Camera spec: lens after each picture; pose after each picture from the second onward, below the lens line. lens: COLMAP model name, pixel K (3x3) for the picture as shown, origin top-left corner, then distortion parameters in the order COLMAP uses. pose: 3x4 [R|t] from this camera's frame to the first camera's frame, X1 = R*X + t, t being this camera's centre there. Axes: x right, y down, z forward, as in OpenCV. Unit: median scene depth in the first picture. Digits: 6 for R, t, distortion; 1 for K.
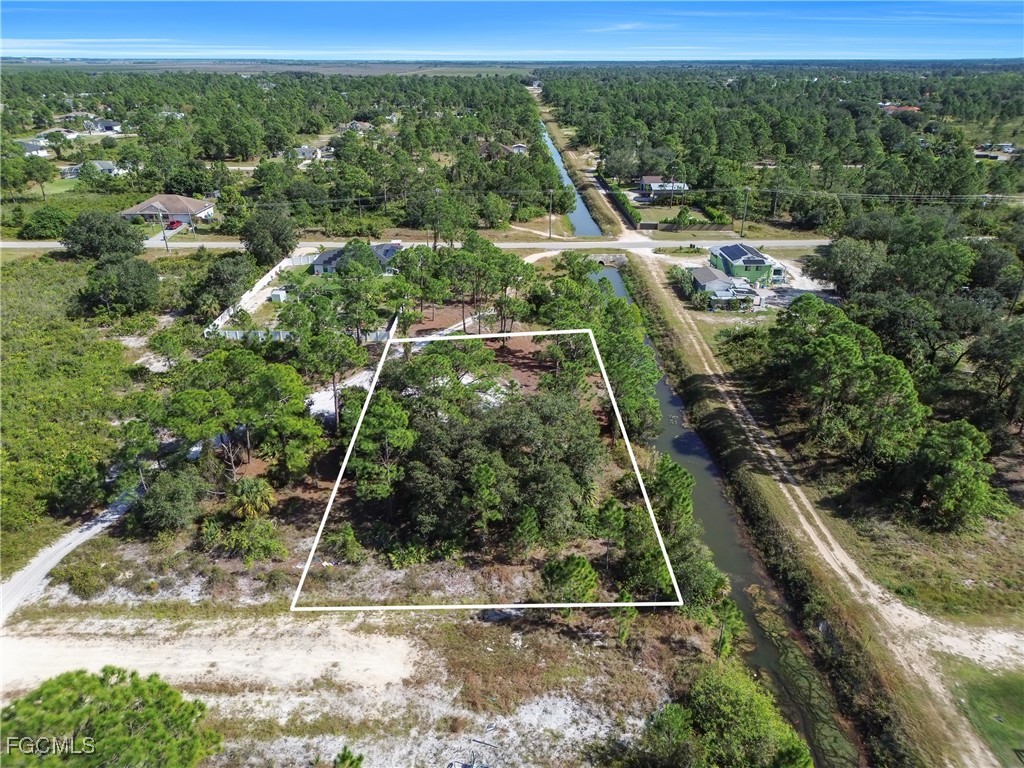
lens RADIAL K [[715.2, 0, 512.1], [0, 715.2, 389.2], [0, 0, 1]] dist [0.052461, -0.044385]
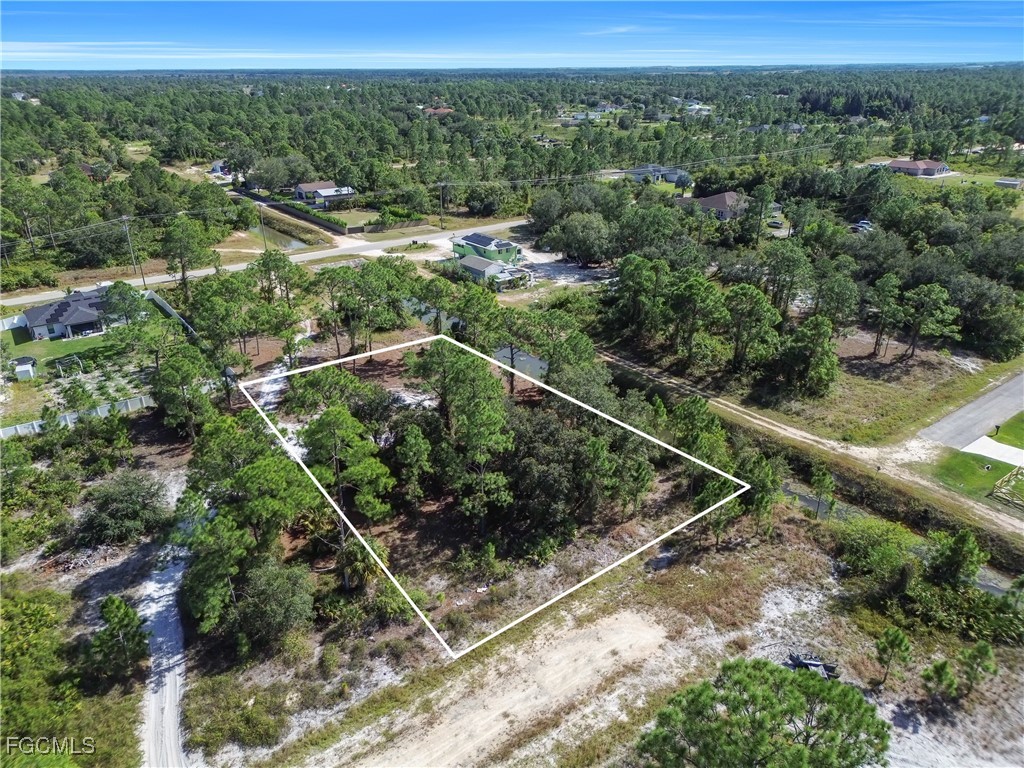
lens RADIAL K [[715.2, 0, 512.5], [0, 715.2, 385.7], [0, 0, 1]] dist [0.052461, -0.044385]
pose [[0.806717, -0.246343, 0.537144, -0.610172], [0.254216, 0.965230, 0.060873, -0.058693], [-0.533463, 0.087443, 0.841291, 0.144951]]
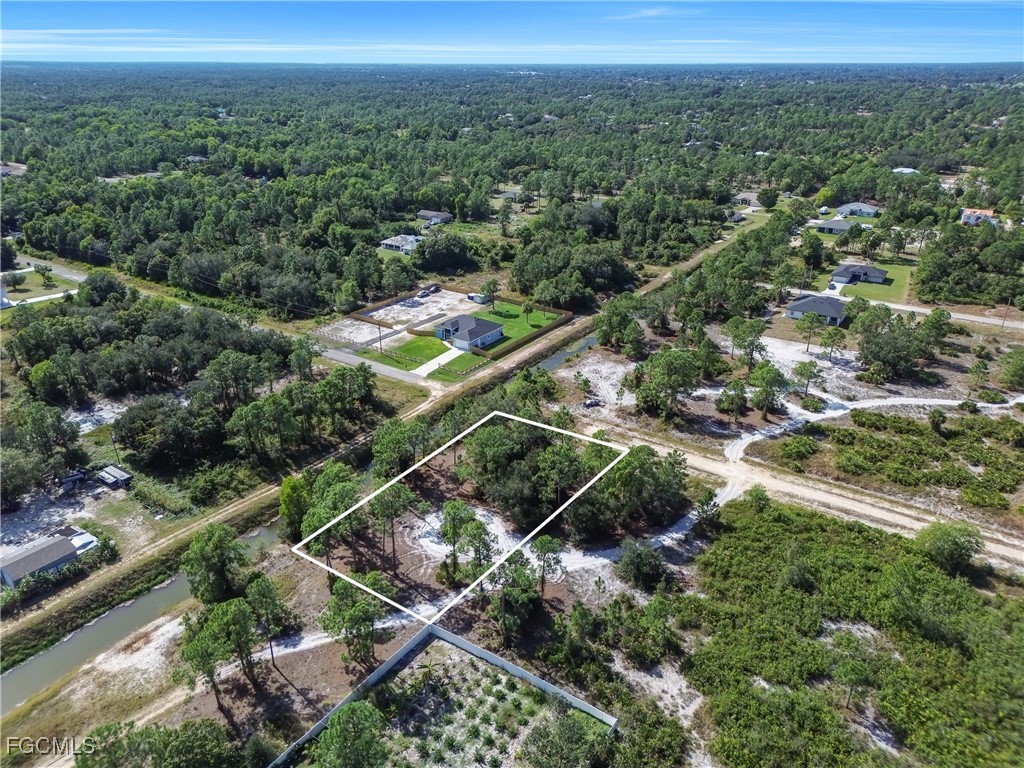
lens RADIAL K [[715.2, 0, 512.0], [0, 715.2, 382.5], [0, 0, 1]] dist [0.052461, -0.044385]
pose [[-0.822579, -0.234094, 0.518231, -1.049598], [0.233797, 0.691522, 0.683474, -1.409441], [-0.518365, 0.683372, -0.514101, 1.956967]]
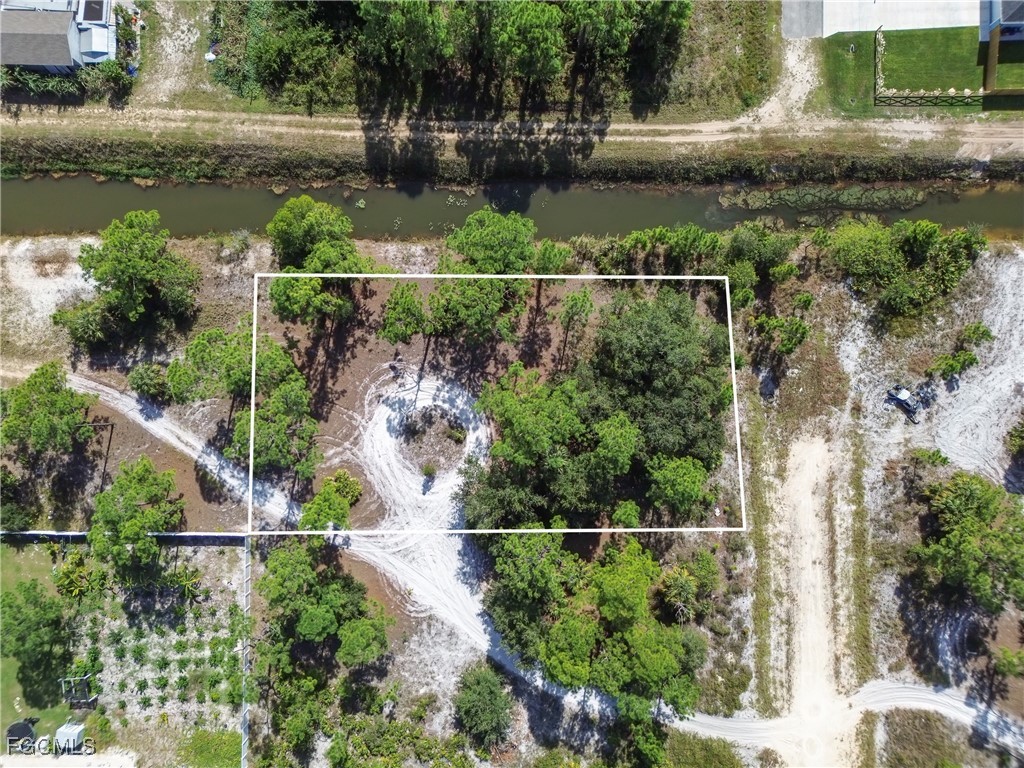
lens RADIAL K [[715.2, 0, 515.9], [0, 715.2, 378.8], [0, 0, 1]] dist [0.052461, -0.044385]
pose [[0.010699, -0.999671, 0.023313, -0.039444], [0.420231, 0.025651, 0.907055, -1.039816], [-0.907354, 0.000092, 0.420367, 0.711727]]
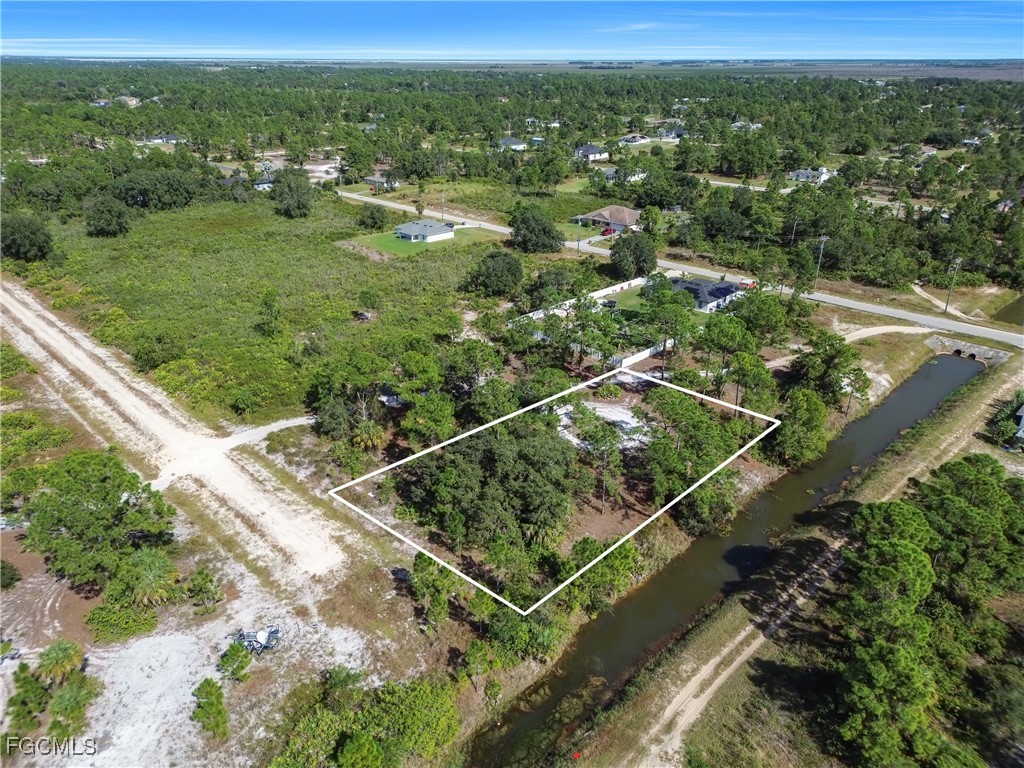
lens RADIAL K [[715.2, 0, 508.3], [0, 715.2, 385.9], [0, 0, 1]] dist [0.052461, -0.044385]
pose [[0.697025, 0.297034, -0.652631, 0.725083], [-0.300089, 0.947464, 0.110719, -0.181549], [0.651232, 0.118673, 0.749543, 0.083872]]
